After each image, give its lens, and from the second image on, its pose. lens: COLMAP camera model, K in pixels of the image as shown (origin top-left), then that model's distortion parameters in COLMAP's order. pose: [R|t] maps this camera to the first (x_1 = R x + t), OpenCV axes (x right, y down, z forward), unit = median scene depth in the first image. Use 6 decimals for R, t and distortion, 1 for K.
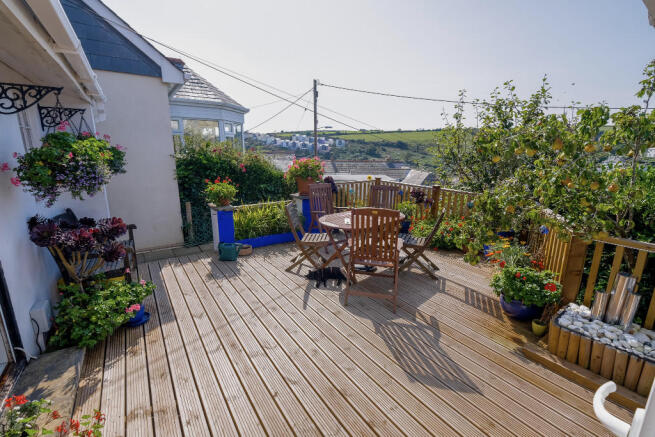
lens RADIAL K [[284.6, 0, 328.3], [0, 284.6, 213.6], [0, 0, 1]] dist [-0.000948, 0.000122]
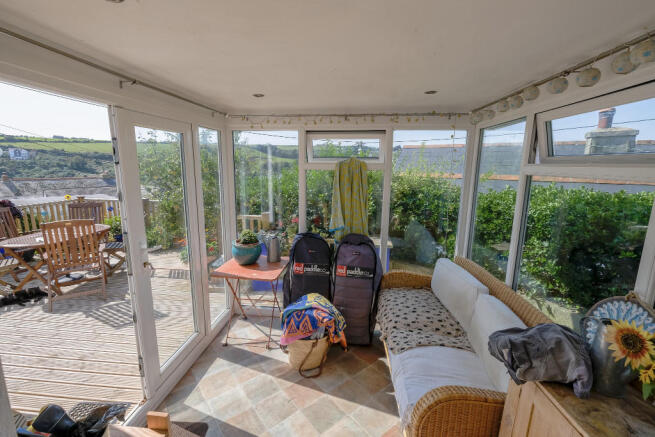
lens RADIAL K [[284.6, 0, 329.5], [0, 284.6, 215.4], [0, 0, 1]] dist [-0.000948, 0.000122]
pose [[0.652148, -0.135617, 0.745862, -0.003355], [0.164800, 0.985701, 0.035132, 0.054590], [-0.739962, 0.100006, 0.665173, -0.338096]]
